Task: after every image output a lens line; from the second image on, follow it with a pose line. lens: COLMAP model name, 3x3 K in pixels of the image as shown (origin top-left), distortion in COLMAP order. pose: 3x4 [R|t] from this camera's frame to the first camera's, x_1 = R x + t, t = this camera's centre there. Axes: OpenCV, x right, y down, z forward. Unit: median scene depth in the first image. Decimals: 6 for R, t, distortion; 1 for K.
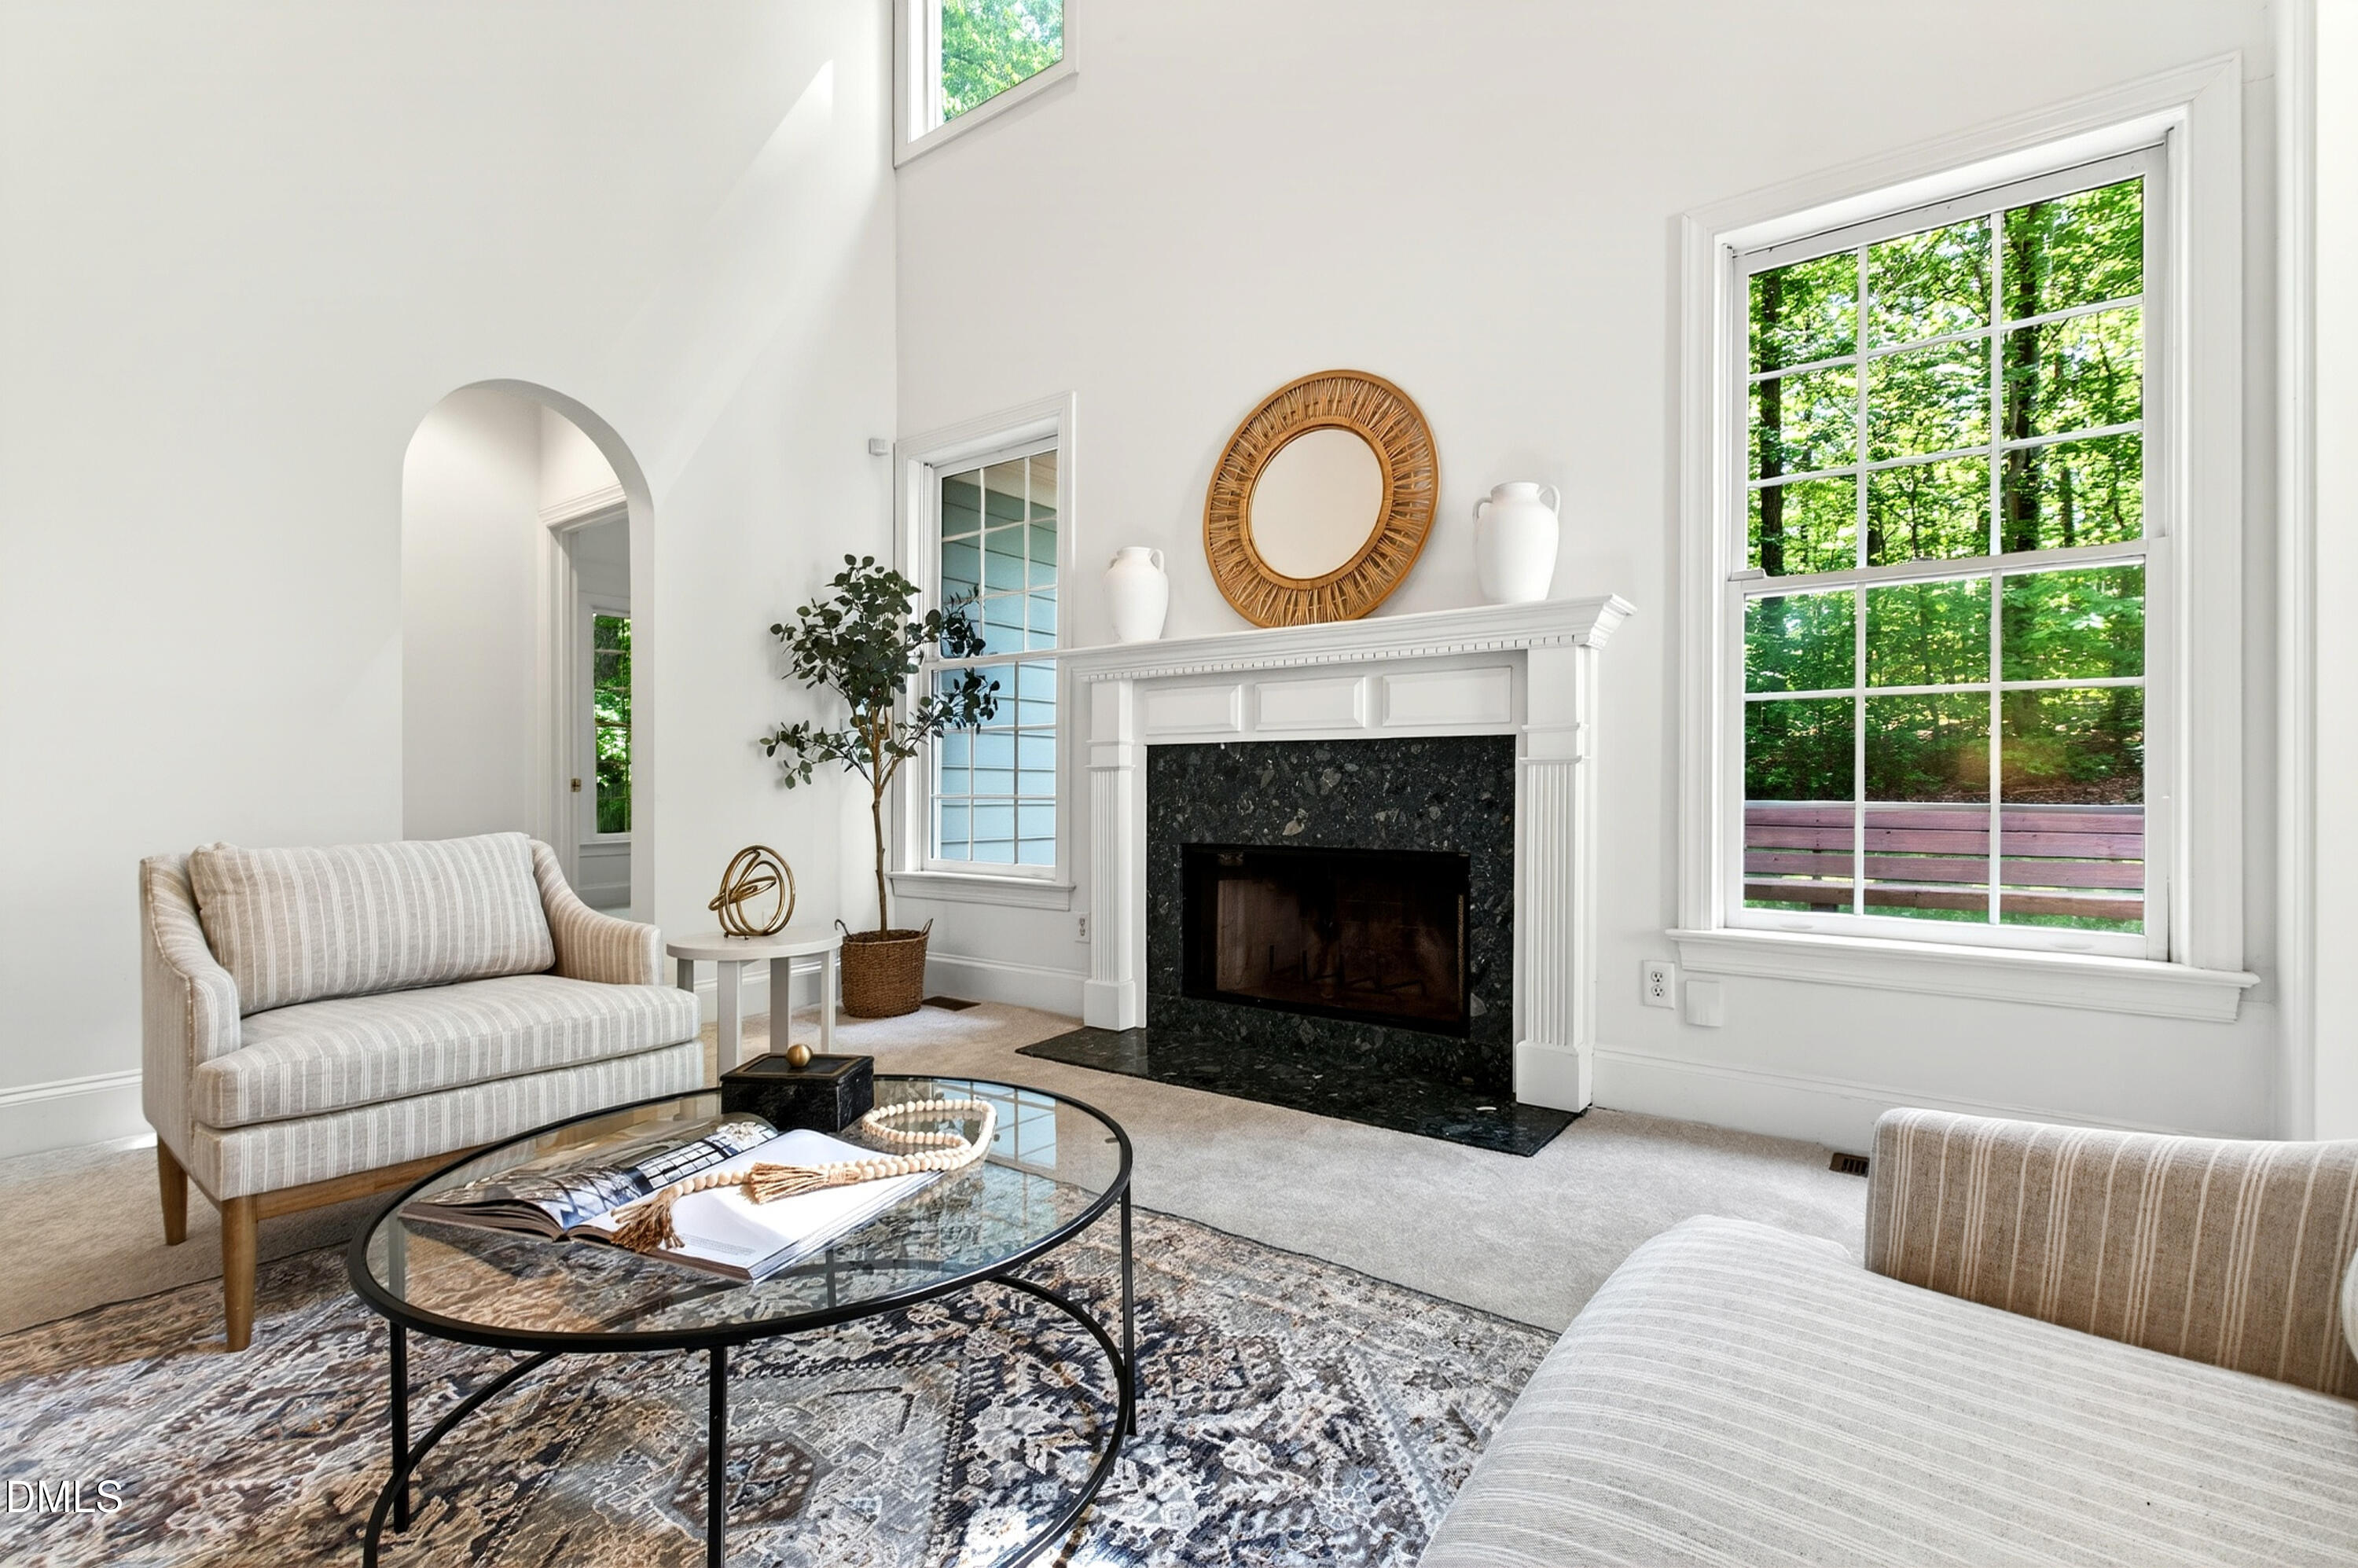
lens RADIAL K [[1051.8, 0, 1198.9], [0, 1051.8, 804.4], [0, 0, 1]] dist [0.001060, 0.000003]
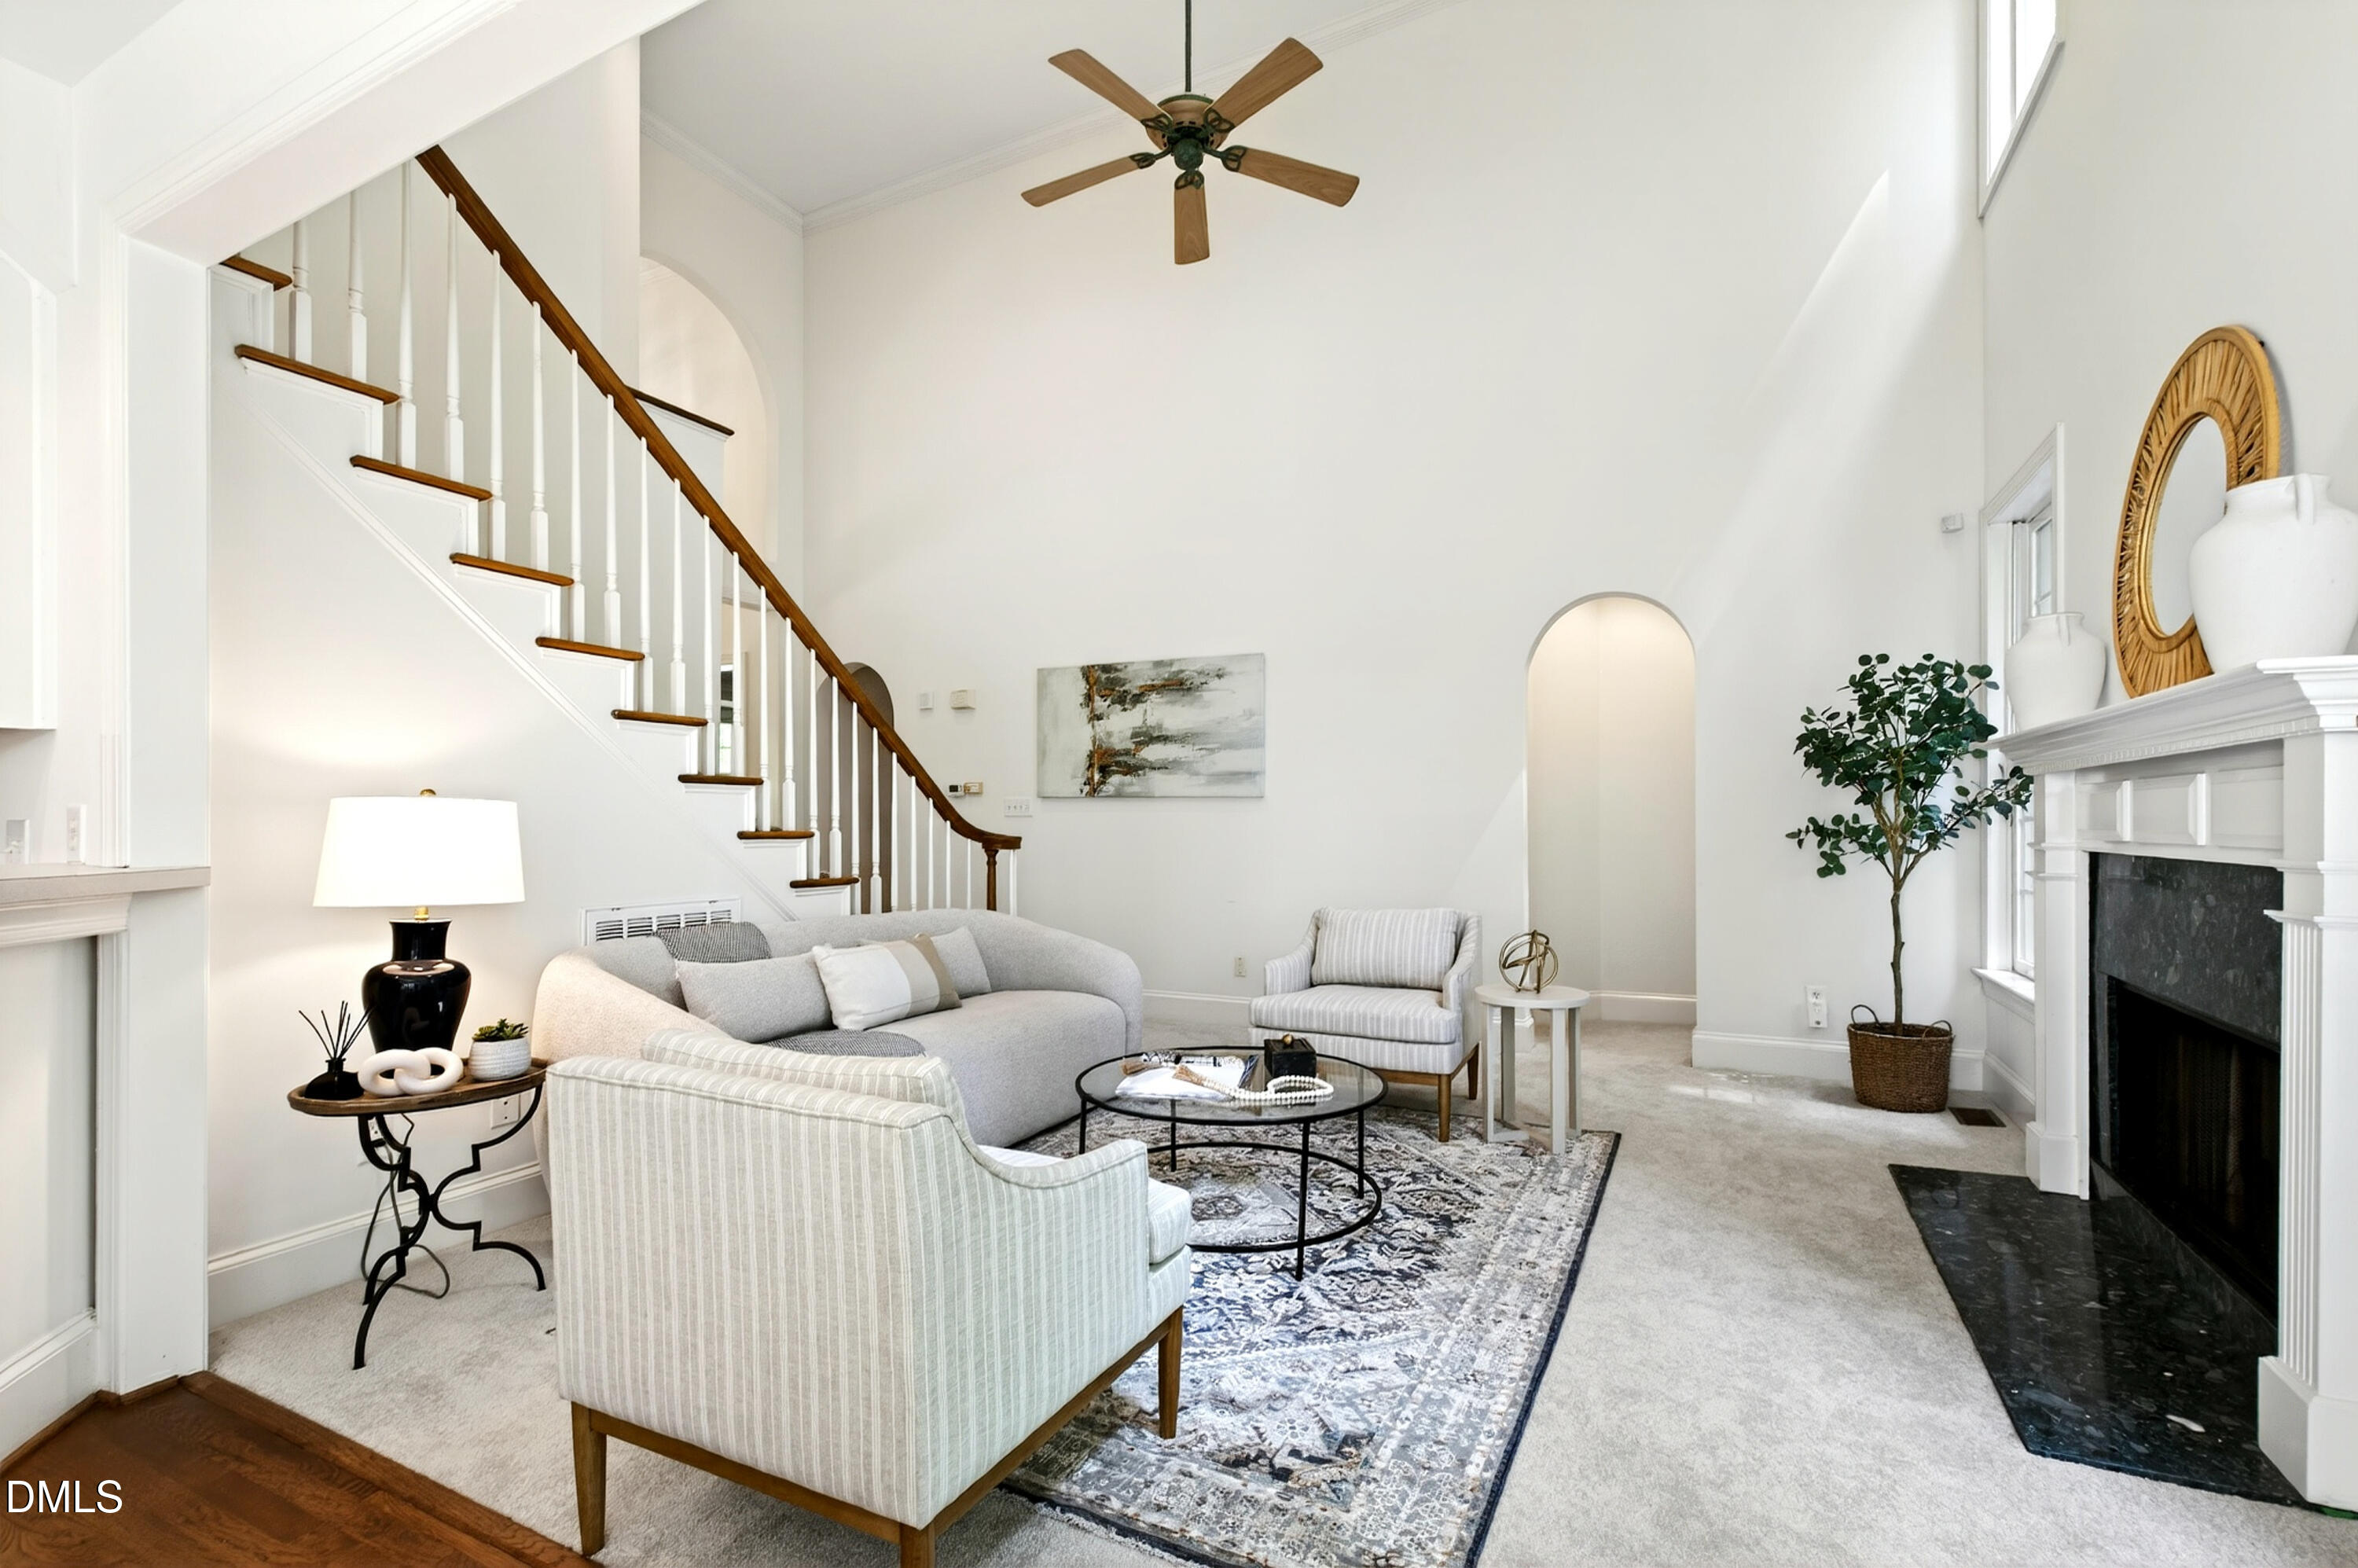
lens RADIAL K [[1051.8, 0, 1198.9], [0, 1051.8, 804.4], [0, 0, 1]] dist [0.001060, 0.000003]
pose [[0.157186, -0.020463, -0.987357, 0.851361], [-0.007379, 0.999733, -0.021894, -0.089325], [0.987541, 0.010727, 0.156993, 0.266816]]
